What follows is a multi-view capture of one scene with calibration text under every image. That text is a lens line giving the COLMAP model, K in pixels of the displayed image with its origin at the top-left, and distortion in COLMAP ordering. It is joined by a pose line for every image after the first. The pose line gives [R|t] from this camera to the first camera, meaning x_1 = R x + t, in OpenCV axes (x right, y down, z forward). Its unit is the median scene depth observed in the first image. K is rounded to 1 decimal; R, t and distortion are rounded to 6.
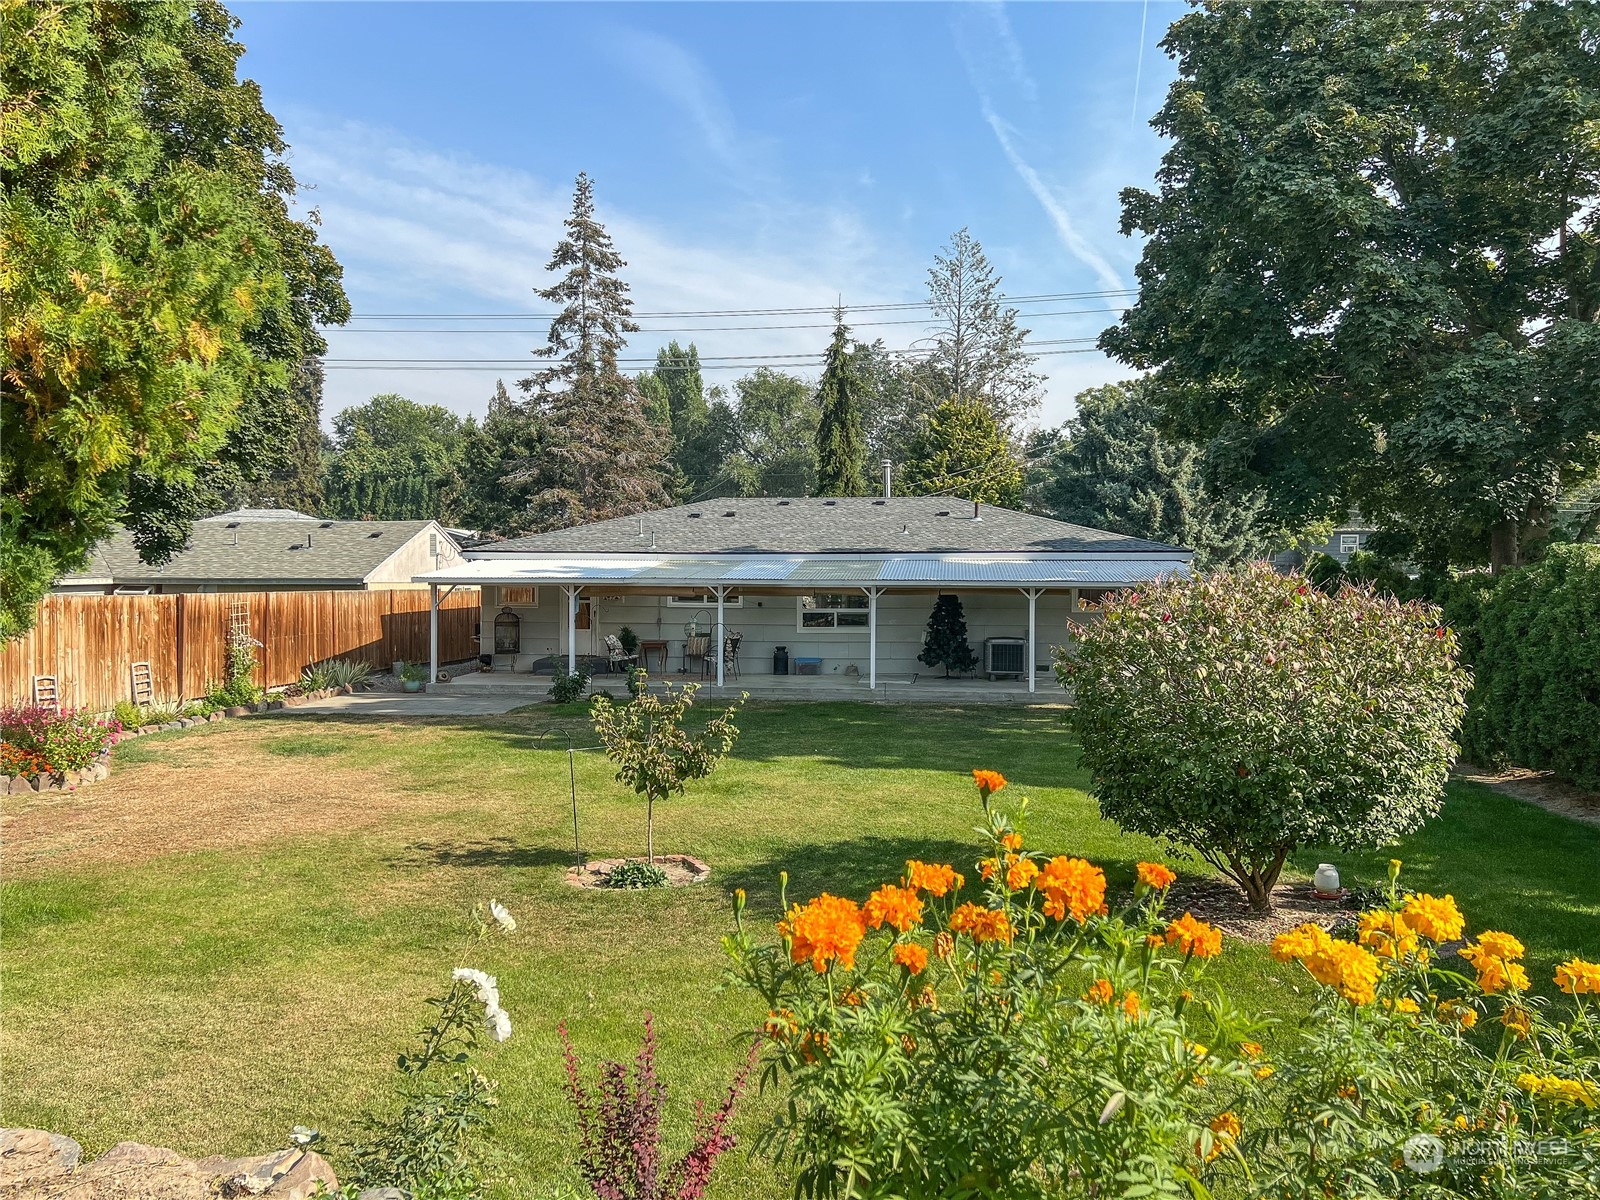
lens RADIAL K [[1244.0, 0, 800.0], [0, 1244.0, 608.4], [0, 0, 1]] dist [0.079913, -0.140868]
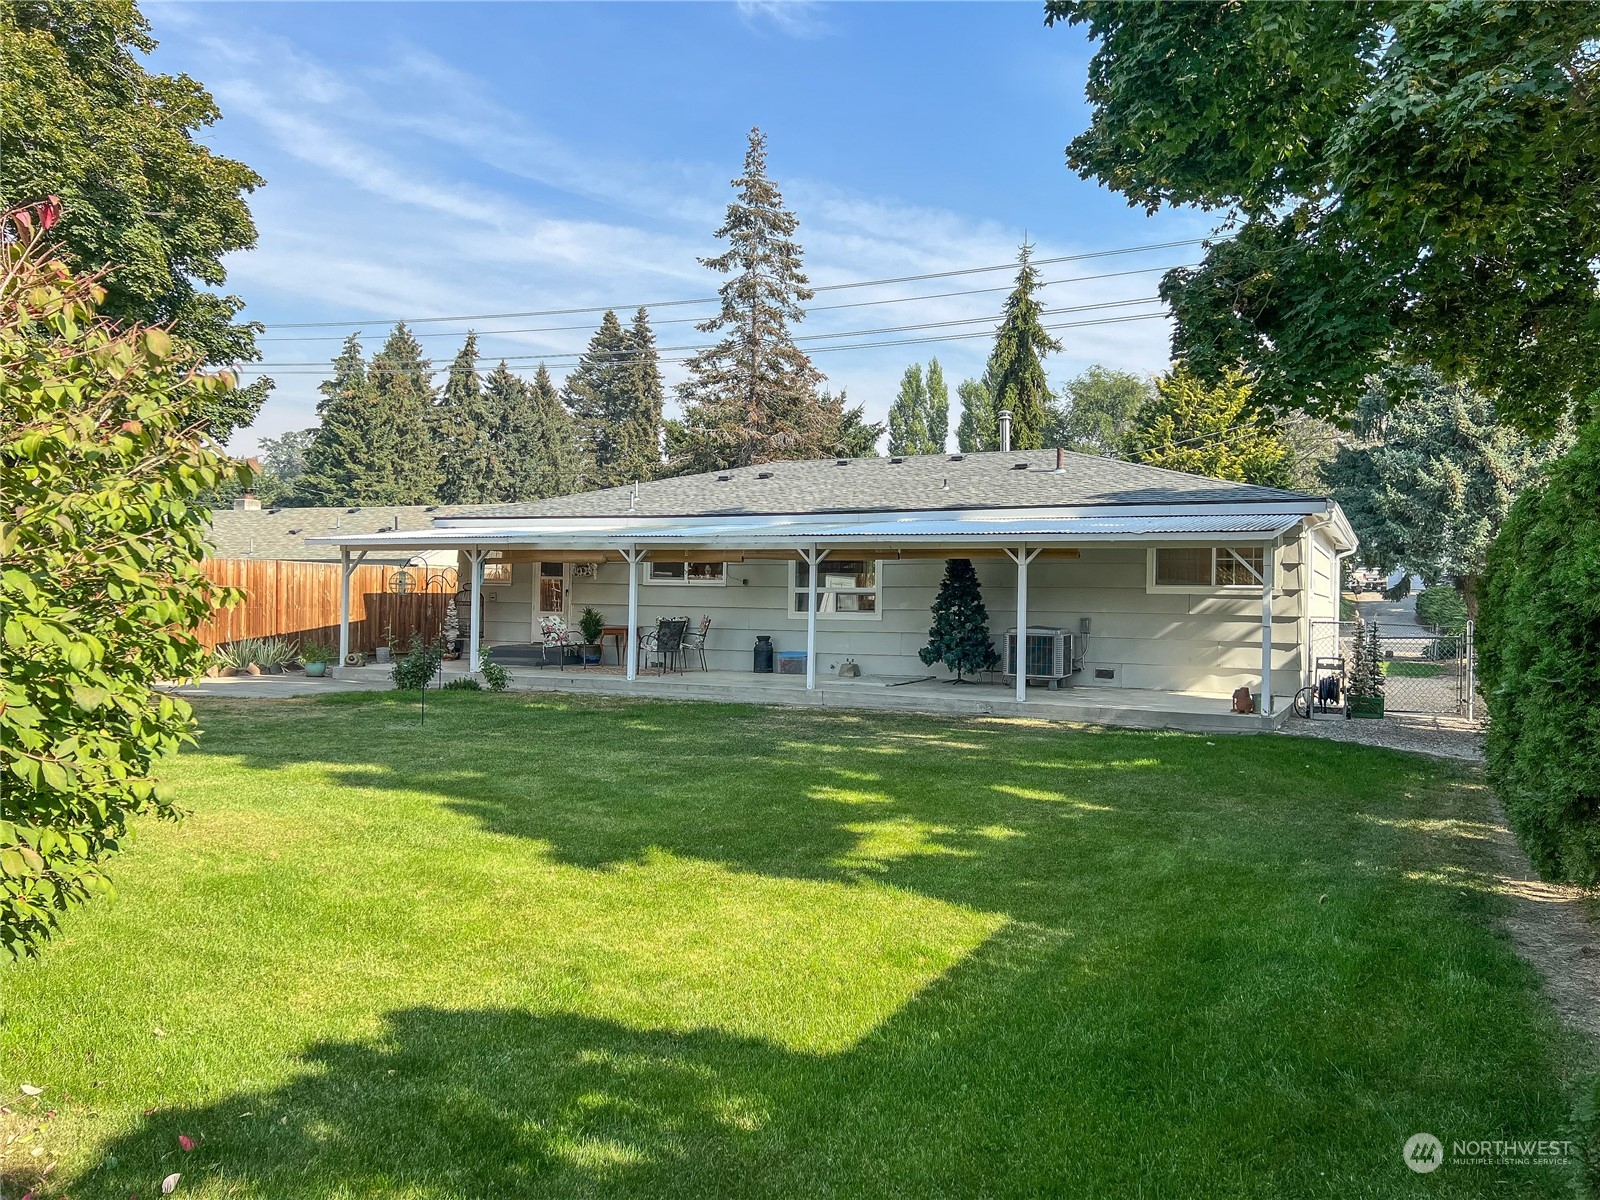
lens RADIAL K [[1244.0, 0, 800.0], [0, 1244.0, 608.4], [0, 0, 1]] dist [0.079913, -0.140868]
pose [[0.943709, 0.012447, -0.330543, 0.169372], [-0.021025, 0.999528, -0.022390, 0.019856], [0.330108, 0.028079, 0.943525, 0.178166]]
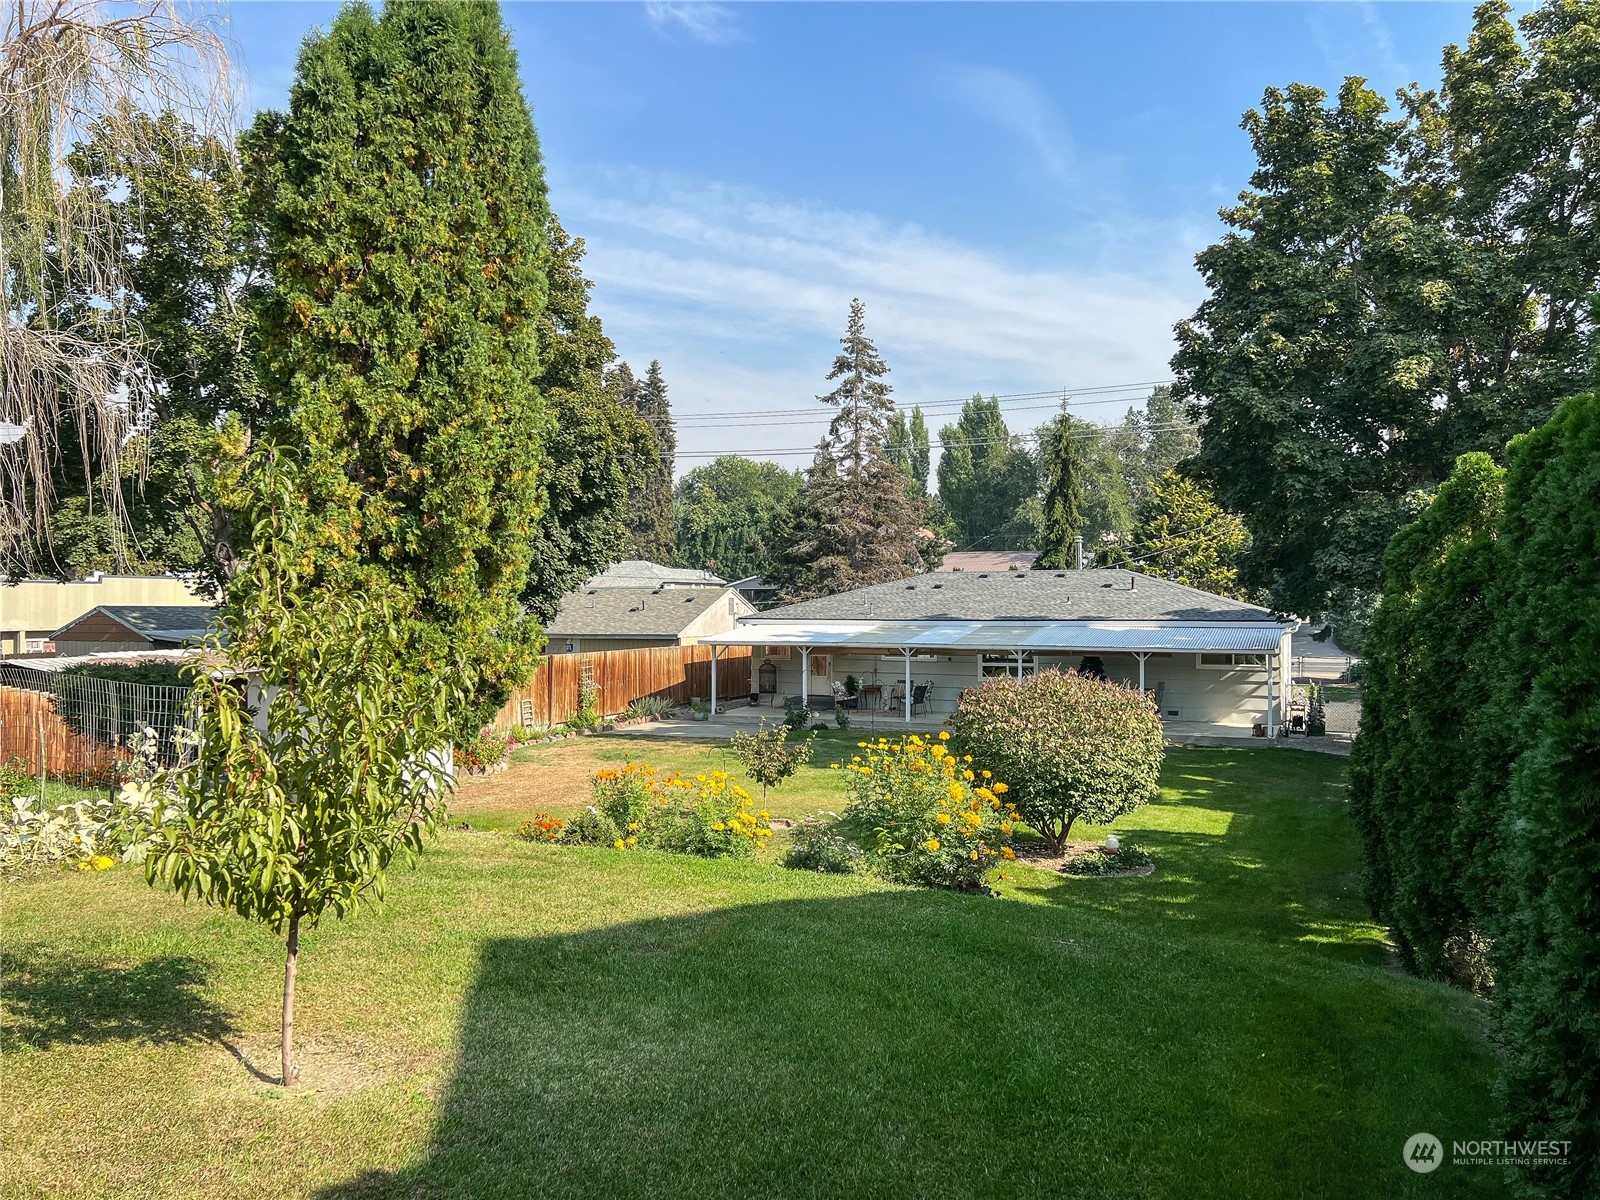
lens RADIAL K [[1248.2, 0, 800.0], [0, 1248.2, 600.0], [0, 0, 1]] dist [0.053876, -0.008507]
pose [[0.962390, -0.005697, -0.271613, 0.113718], [-0.001320, 0.999670, -0.025646, -0.020550], [0.271670, 0.025040, 0.962065, -0.205888]]
